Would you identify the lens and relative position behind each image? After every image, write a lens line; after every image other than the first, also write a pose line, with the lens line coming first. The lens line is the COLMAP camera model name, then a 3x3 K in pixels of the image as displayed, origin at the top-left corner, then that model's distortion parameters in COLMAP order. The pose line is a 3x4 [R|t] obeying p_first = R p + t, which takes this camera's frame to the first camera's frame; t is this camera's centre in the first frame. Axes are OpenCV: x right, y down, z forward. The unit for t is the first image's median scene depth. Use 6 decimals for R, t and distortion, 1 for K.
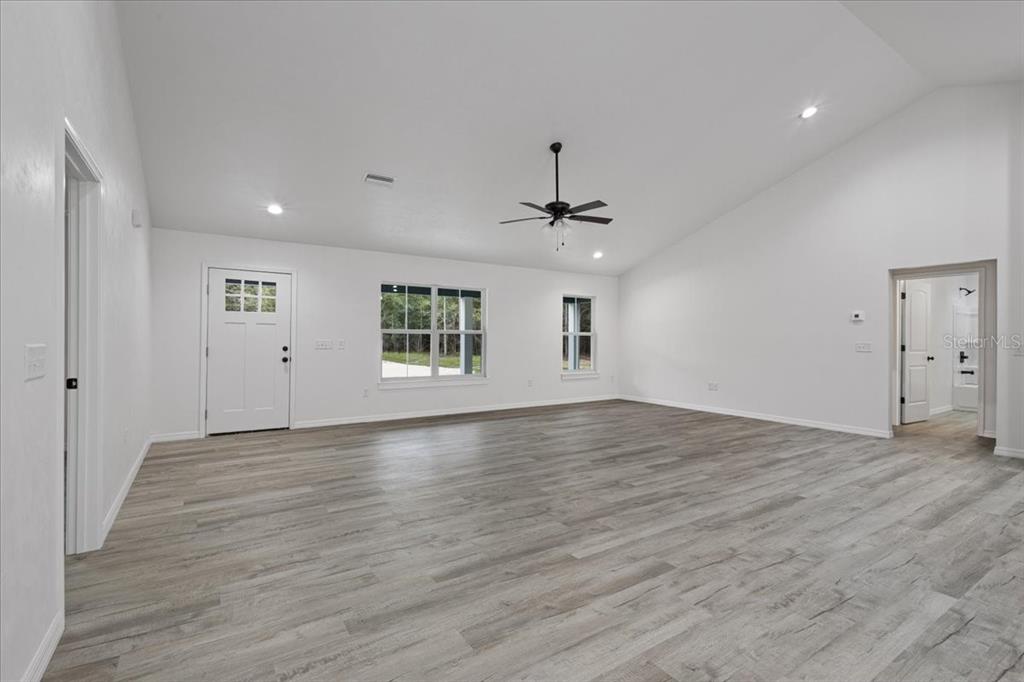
lens RADIAL K [[467.7, 0, 512.0], [0, 467.7, 341.0], [0, 0, 1]] dist [0.010617, -0.004644]
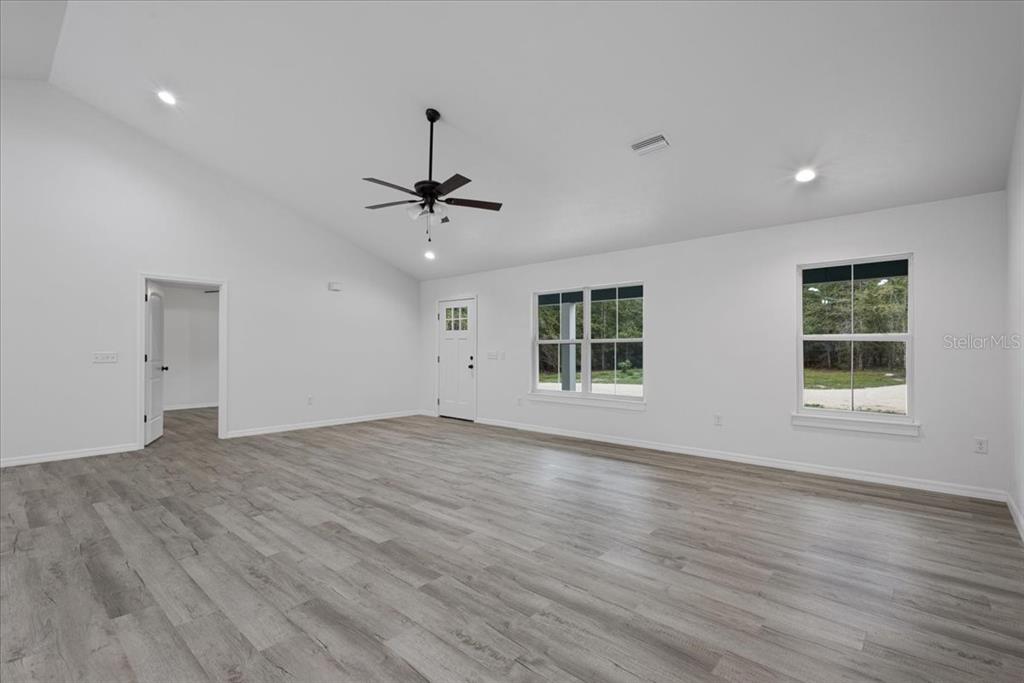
lens RADIAL K [[467.7, 0, 512.0], [0, 467.7, 341.5], [0, 0, 1]] dist [0.010617, -0.004644]
pose [[0.257594, -0.018959, -0.966067, 1.205383], [-0.002605, 0.999790, -0.020315, -0.003995], [0.966250, 0.007749, 0.257490, 1.201668]]
